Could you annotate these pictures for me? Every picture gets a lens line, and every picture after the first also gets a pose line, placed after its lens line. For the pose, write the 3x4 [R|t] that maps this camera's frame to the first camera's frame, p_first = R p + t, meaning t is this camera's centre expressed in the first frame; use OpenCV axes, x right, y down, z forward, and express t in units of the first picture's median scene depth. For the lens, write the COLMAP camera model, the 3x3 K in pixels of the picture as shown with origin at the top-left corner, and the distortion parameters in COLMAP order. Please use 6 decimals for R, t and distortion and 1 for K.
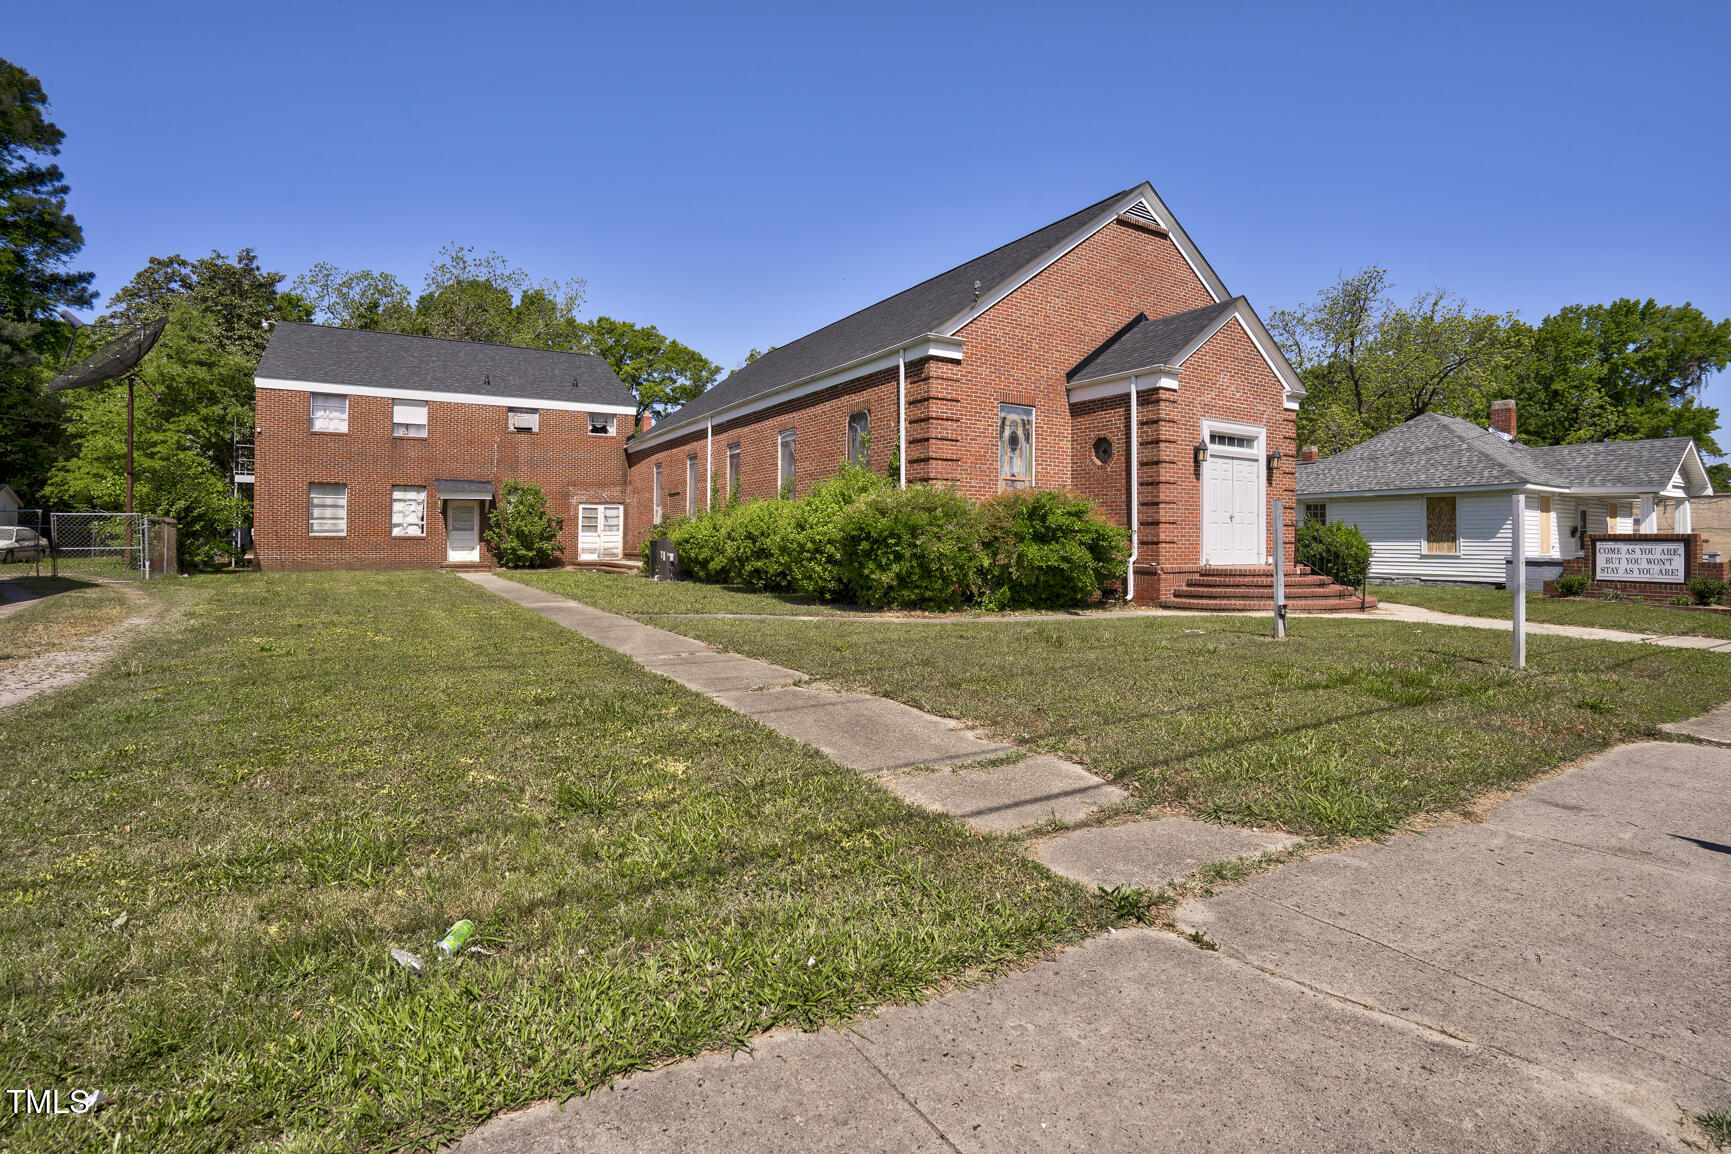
lens RADIAL K [[807.0, 0, 866.1], [0, 807.0, 540.5], [0, 0, 1]] dist [-0.068092, 0.026268]
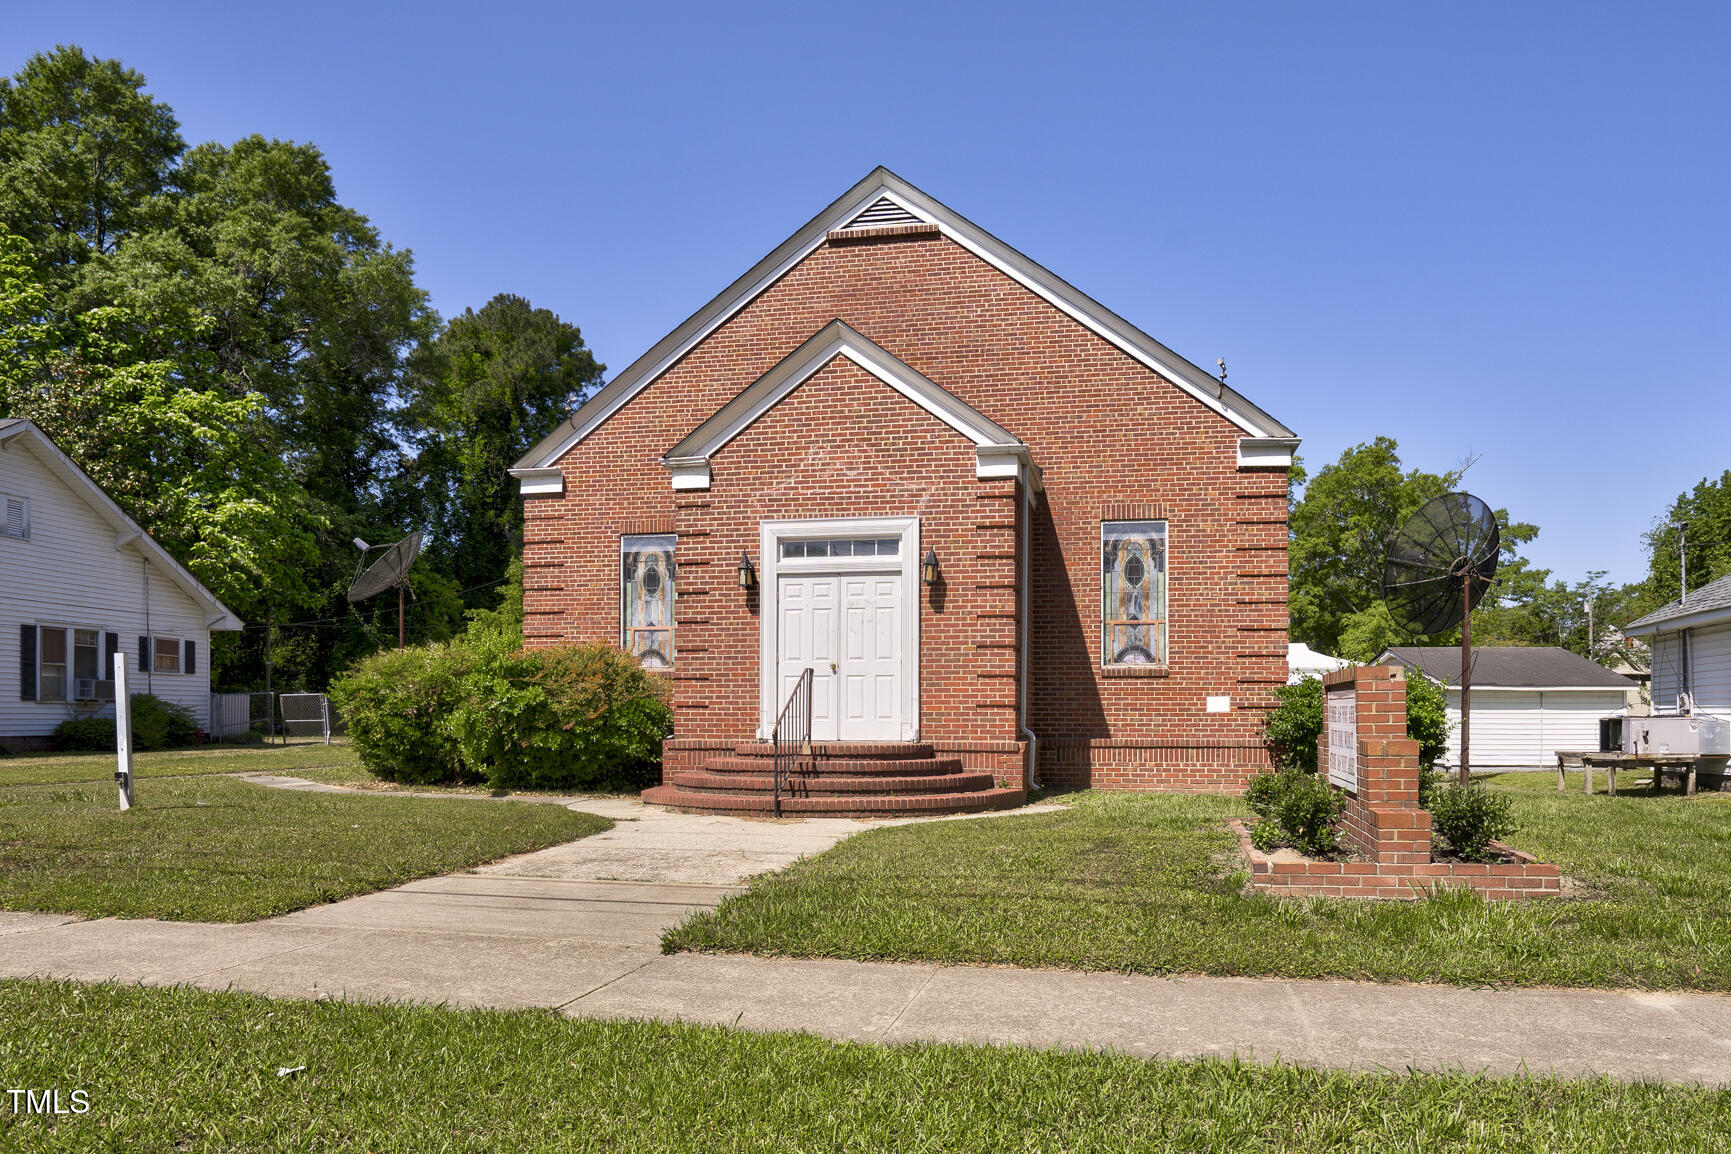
lens RADIAL K [[1060.4, 0, 953.4], [0, 1060.4, 729.8], [0, 0, 1]] dist [-0.057966, 0.000764]
pose [[0.755138, 0.003515, -0.655556, 0.636575], [0.003122, 0.999955, 0.008957, 0.008311], [0.655558, -0.008810, 0.755093, 0.243152]]
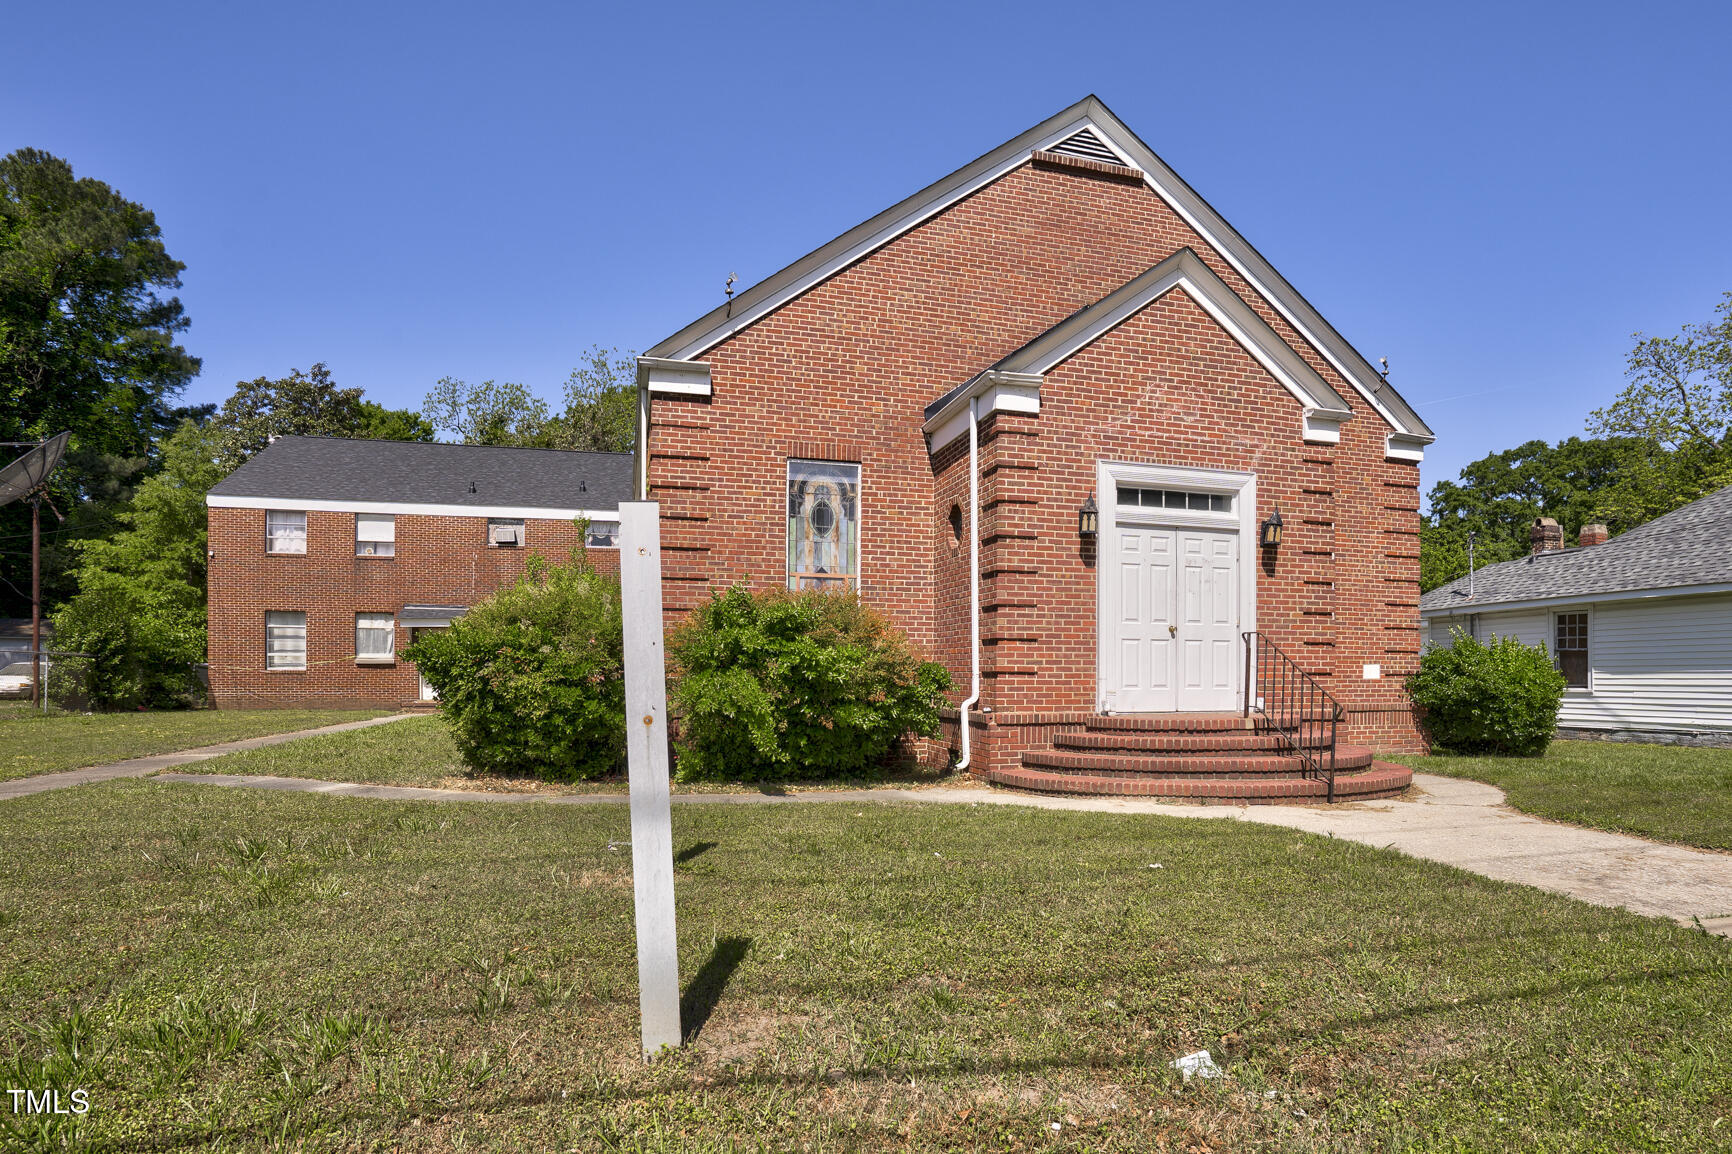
lens RADIAL K [[947.2, 0, 908.3], [0, 947.2, 681.0], [0, 0, 1]] dist [-0.070917, 0.039237]
pose [[0.966097, -0.000727, -0.258179, 0.262262], [0.002018, 0.999987, 0.004735, 0.002537], [0.258172, -0.005096, 0.966085, 0.167076]]
